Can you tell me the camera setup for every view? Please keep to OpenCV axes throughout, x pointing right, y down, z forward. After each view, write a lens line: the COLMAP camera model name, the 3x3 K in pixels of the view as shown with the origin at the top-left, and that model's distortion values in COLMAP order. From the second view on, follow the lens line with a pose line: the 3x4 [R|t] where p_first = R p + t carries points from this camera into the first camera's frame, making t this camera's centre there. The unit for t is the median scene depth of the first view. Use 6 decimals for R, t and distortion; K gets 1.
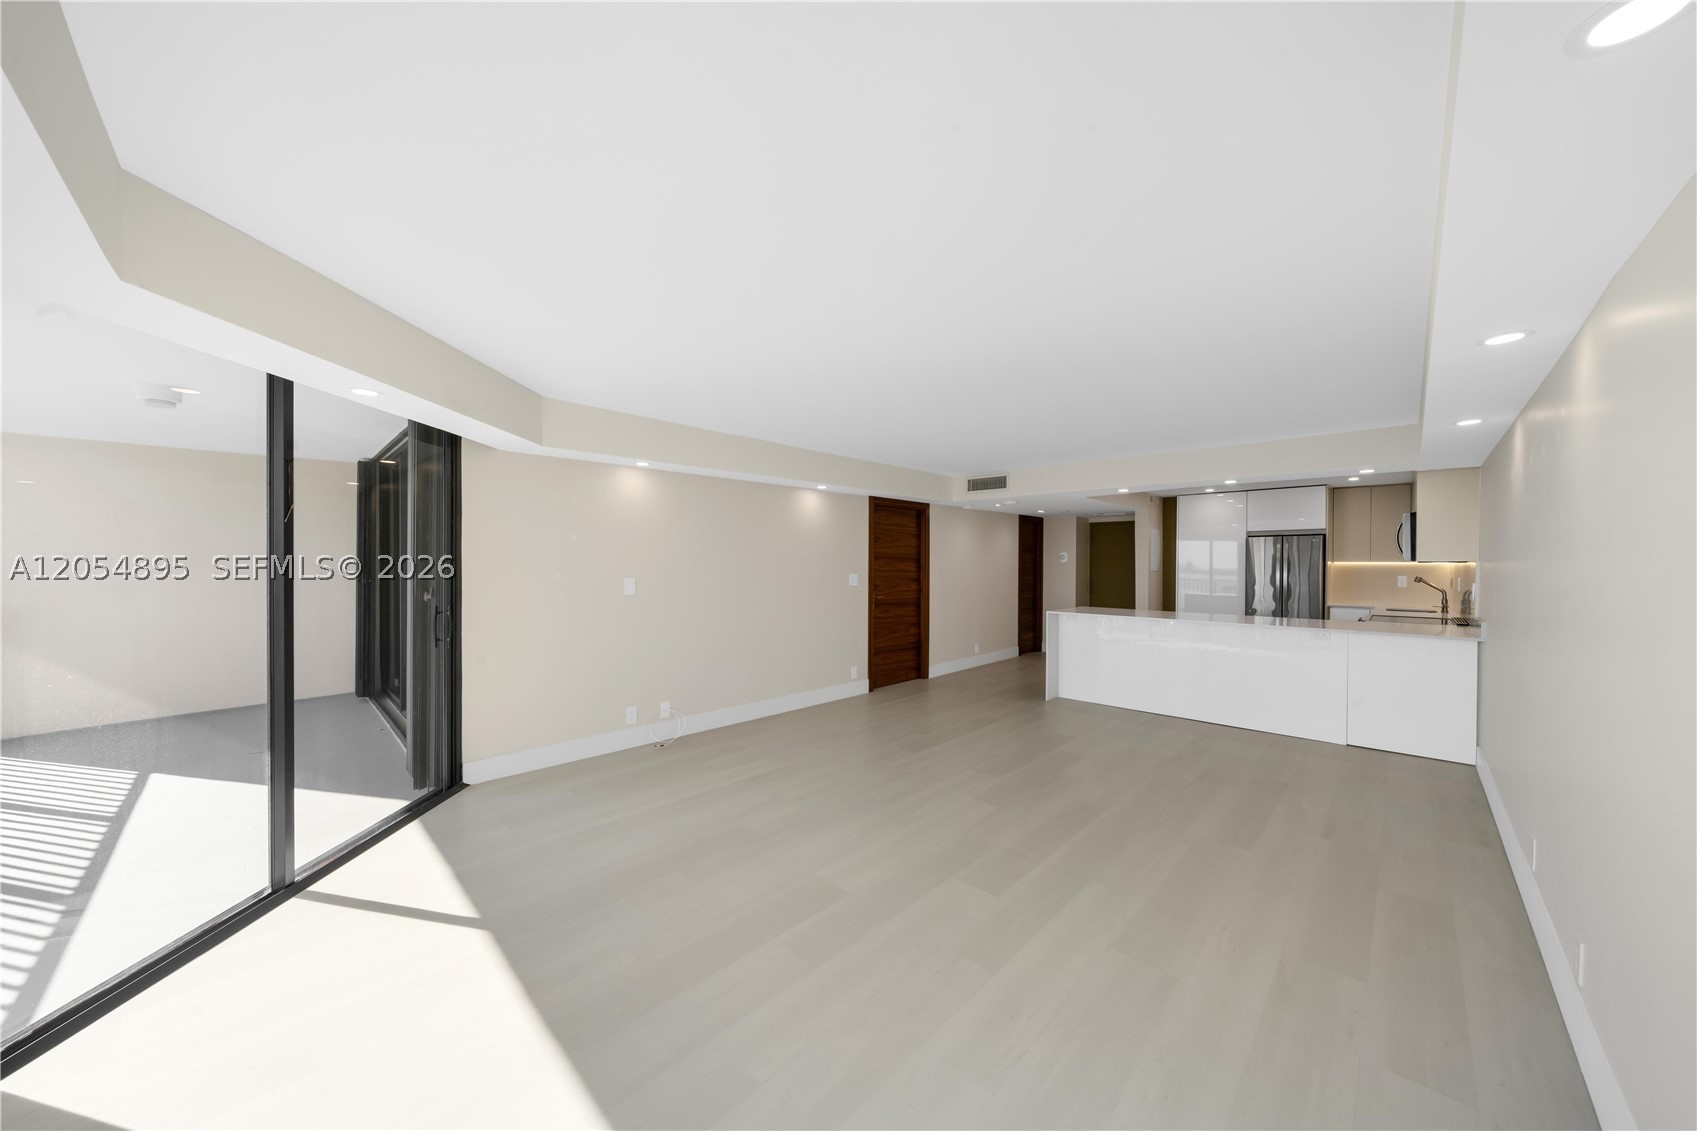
lens RADIAL K [[583.7, 0, 845.8], [0, 583.7, 568.1], [0, 0, 1]] dist [-0.000250, -0.000033]
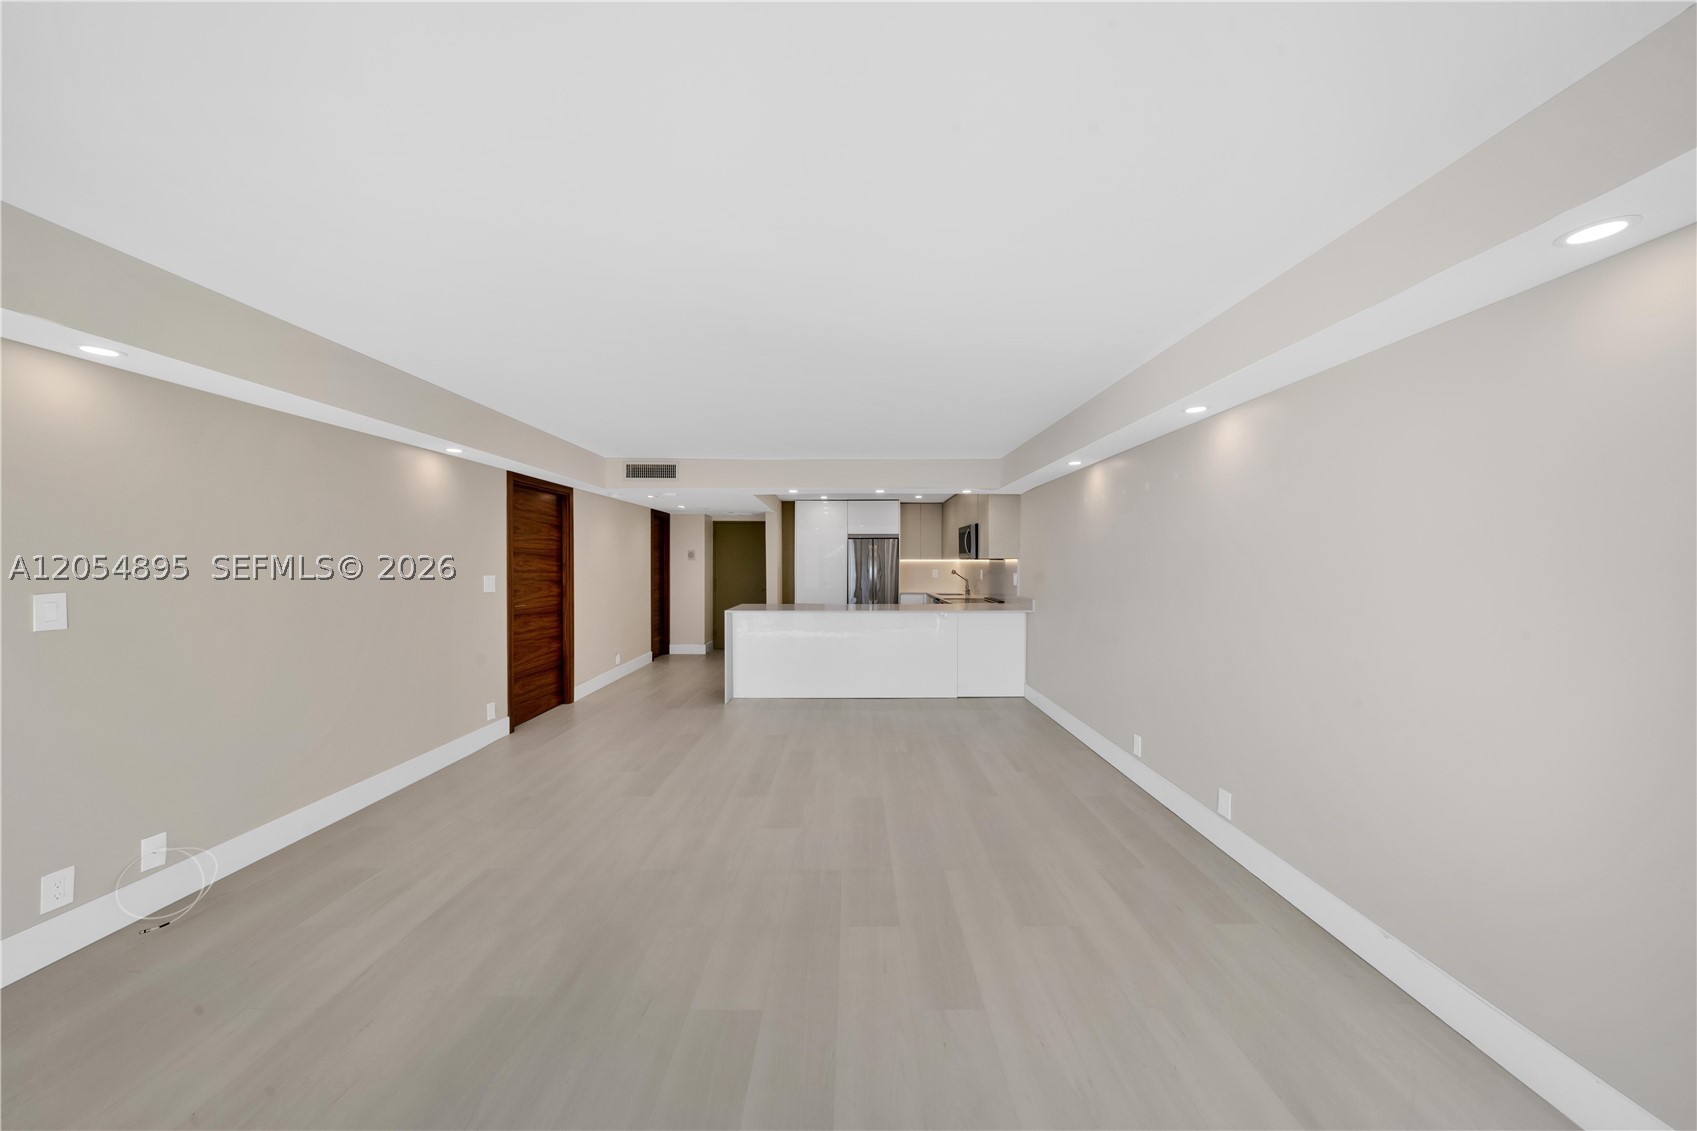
lens RADIAL K [[583.7, 0, 845.8], [0, 583.7, 568.1], [0, 0, 1]] dist [-0.000250, -0.000033]
pose [[0.714976, -0.009747, 0.699081, -0.160040], [0.008801, 0.999949, 0.004941, 0.000740], [-0.699093, 0.002620, 0.715026, 0.153592]]
